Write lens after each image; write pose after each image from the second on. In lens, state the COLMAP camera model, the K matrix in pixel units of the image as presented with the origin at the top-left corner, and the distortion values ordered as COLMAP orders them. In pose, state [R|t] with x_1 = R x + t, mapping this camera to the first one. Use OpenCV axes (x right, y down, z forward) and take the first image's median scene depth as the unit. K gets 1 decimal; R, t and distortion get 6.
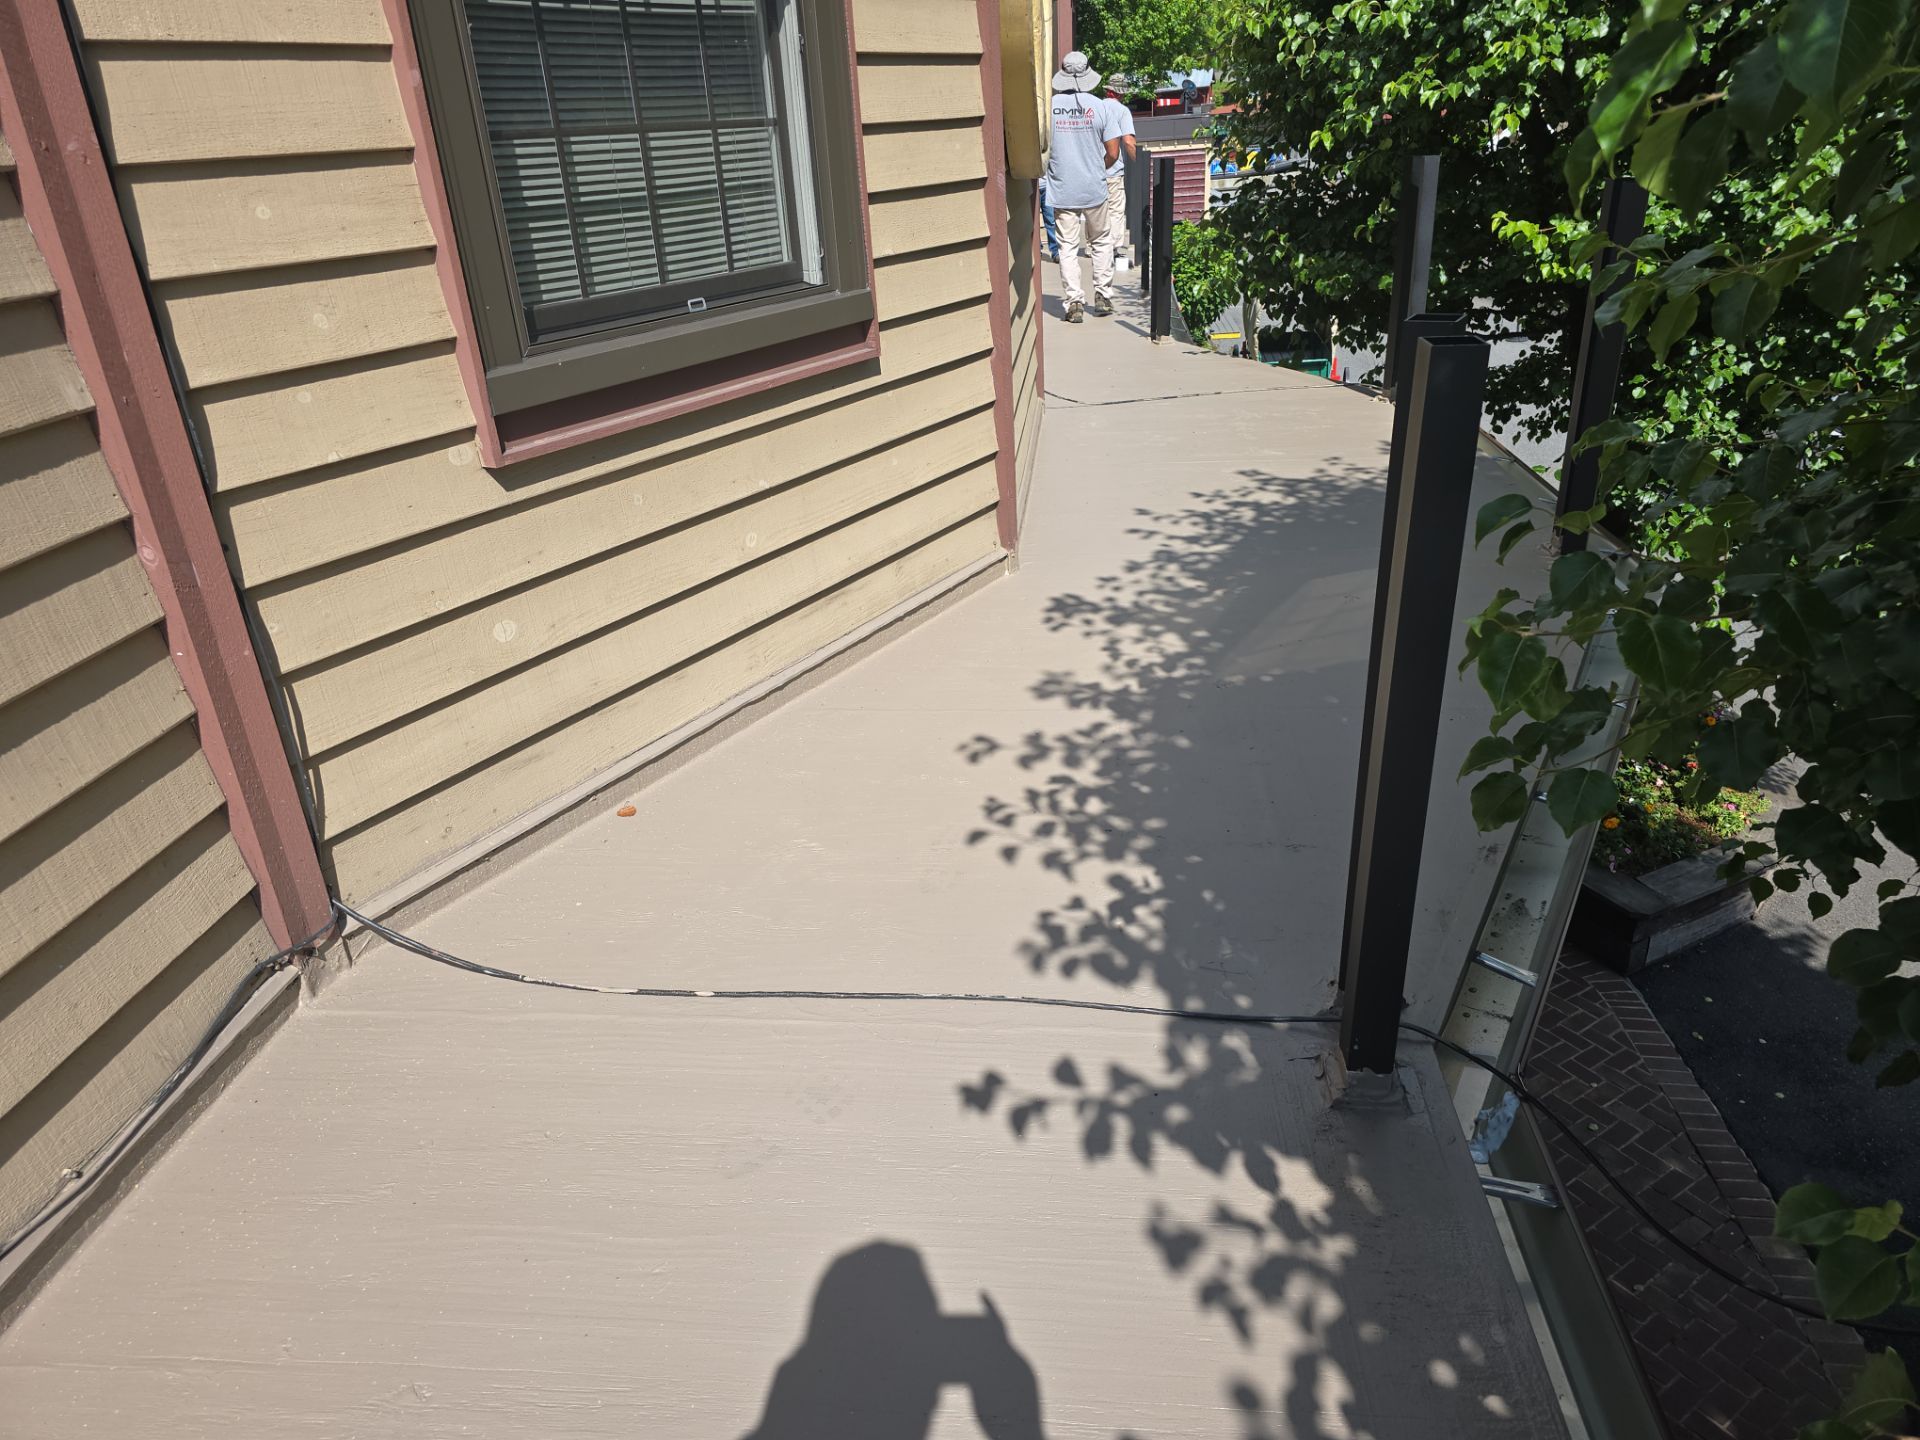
lens RADIAL K [[1296.8, 0, 964.6], [0, 1296.8, 713.4], [0, 0, 1]] dist [0.067467, -0.063327]
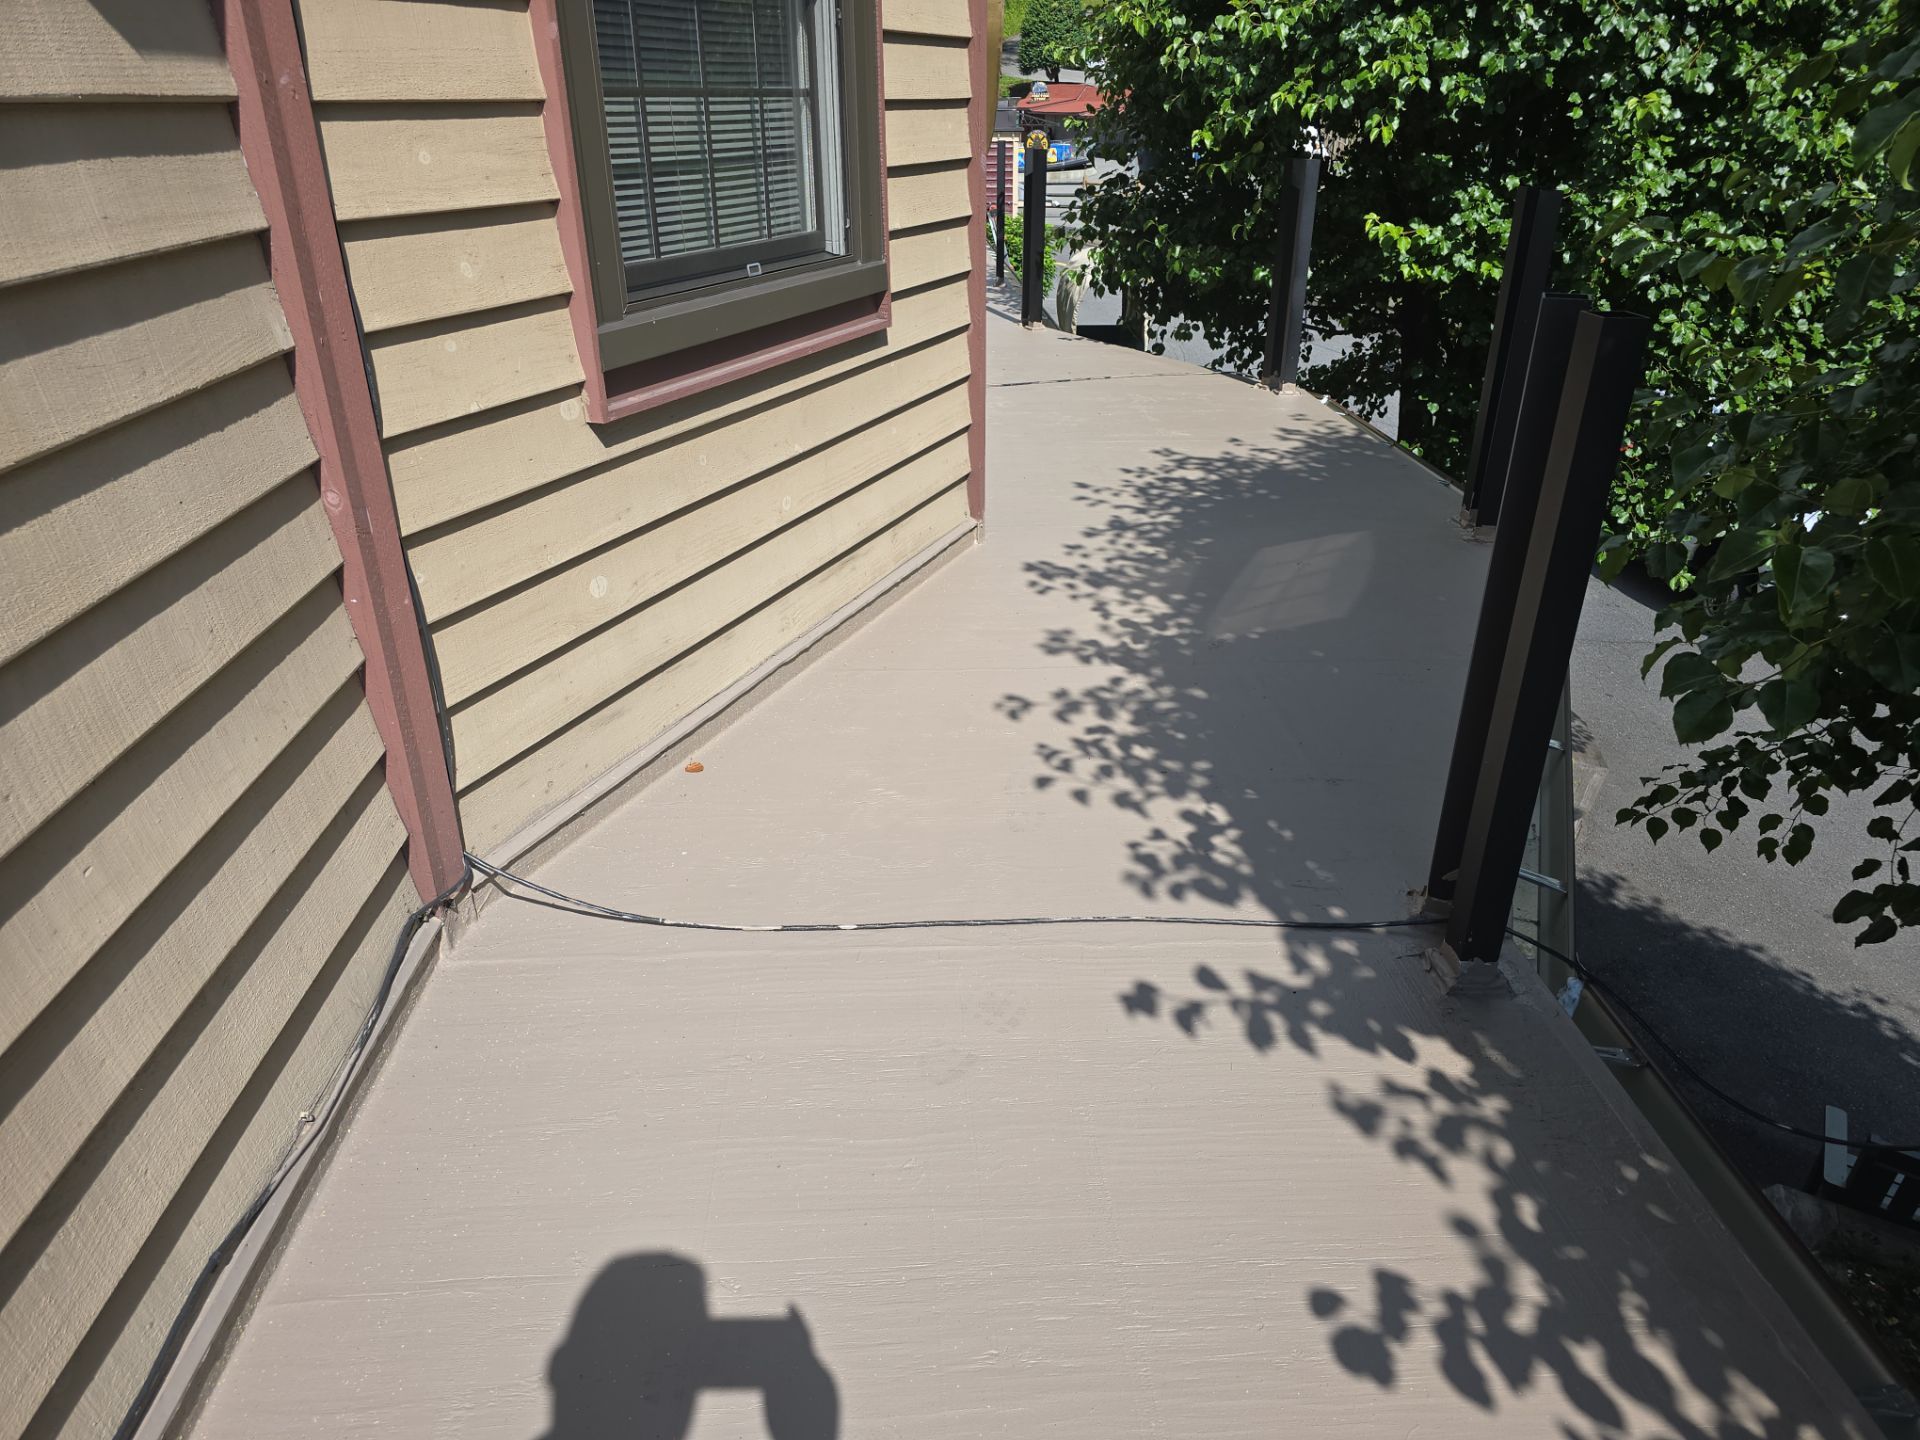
lens RADIAL K [[1287.9, 0, 958.3], [0, 1287.9, 722.1], [0, 0, 1]] dist [0.059497, -0.069321]
pose [[0.987953, -0.020209, 0.153430, -0.221066], [0.017795, 0.999696, 0.017093, 0.027708], [-0.153729, -0.014157, 0.988012, -0.030956]]
